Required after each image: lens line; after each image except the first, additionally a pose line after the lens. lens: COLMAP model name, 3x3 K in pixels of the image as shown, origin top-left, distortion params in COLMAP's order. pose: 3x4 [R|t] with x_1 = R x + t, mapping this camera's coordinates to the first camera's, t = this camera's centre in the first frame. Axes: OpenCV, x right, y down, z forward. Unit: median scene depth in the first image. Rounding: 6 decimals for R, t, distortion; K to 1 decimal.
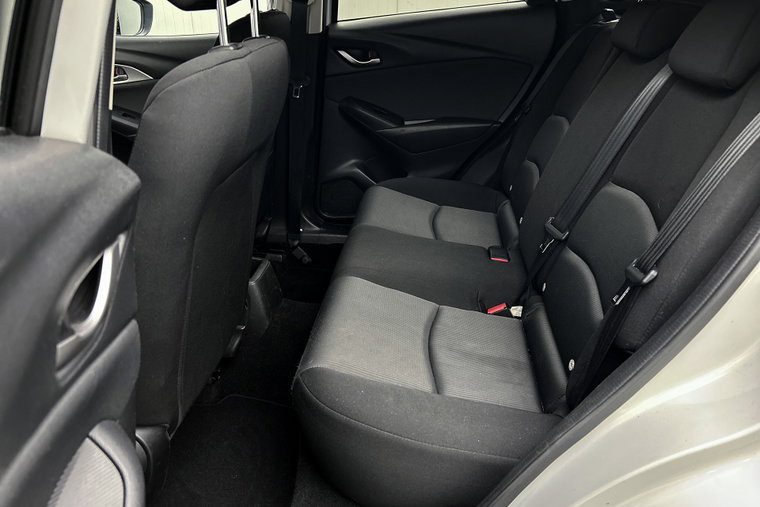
lens RADIAL K [[573.6, 0, 386.5], [0, 573.6, 258.5], [0, 0, 1]] dist [0.047924, -0.058861]
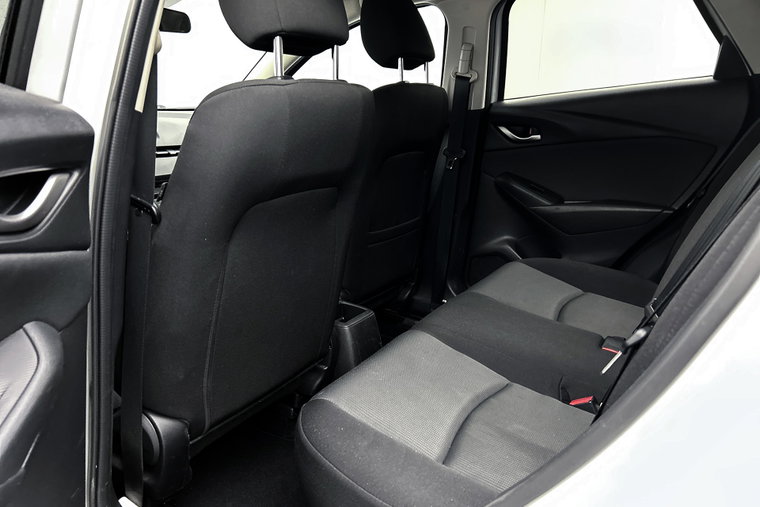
lens RADIAL K [[573.6, 0, 381.9], [0, 573.6, 253.5], [0, 0, 1]] dist [0.047924, -0.058861]
pose [[0.904520, 0.113872, -0.410945, 0.166648], [-0.186209, 0.972427, -0.140402, 0.033887], [0.383626, 0.203518, 0.900784, 0.060116]]
